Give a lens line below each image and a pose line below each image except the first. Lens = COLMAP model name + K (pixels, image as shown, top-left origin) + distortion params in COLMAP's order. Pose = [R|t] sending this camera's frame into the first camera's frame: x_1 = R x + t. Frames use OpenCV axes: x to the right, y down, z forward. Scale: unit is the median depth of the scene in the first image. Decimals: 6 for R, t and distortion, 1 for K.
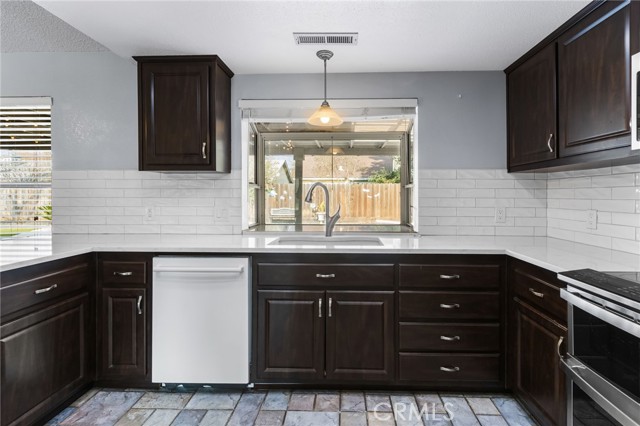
lens RADIAL K [[302.1, 0, 321.6], [0, 302.1, 197.1], [0, 0, 1]] dist [0.002916, 0.000327]
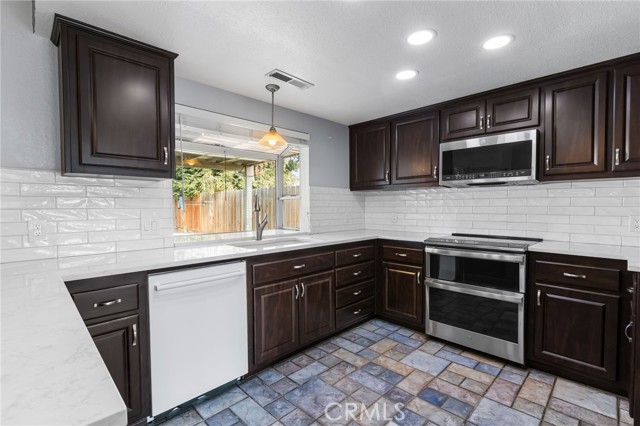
lens RADIAL K [[290.6, 0, 320.0], [0, 290.6, 213.0], [0, 0, 1]] dist [0.002178, 0.000676]
pose [[0.694266, -0.021044, 0.719411, -0.809723], [0.007034, 0.999723, 0.022455, 0.001219], [-0.719685, -0.010529, 0.694221, 0.064780]]
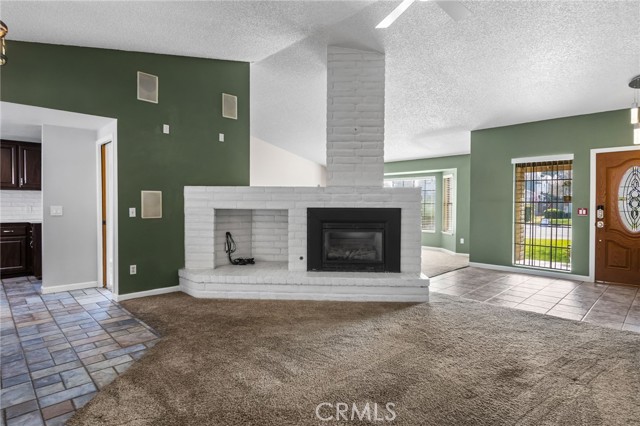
lens RADIAL K [[345.2, 0, 320.0], [0, 345.2, 213.0], [0, 0, 1]] dist [0.001286, -0.000038]
pose [[-0.725038, -0.017543, 0.688485, -2.108647], [-0.000603, 0.999691, 0.024838, 0.014547], [-0.688708, 0.017593, -0.724825, 0.253325]]
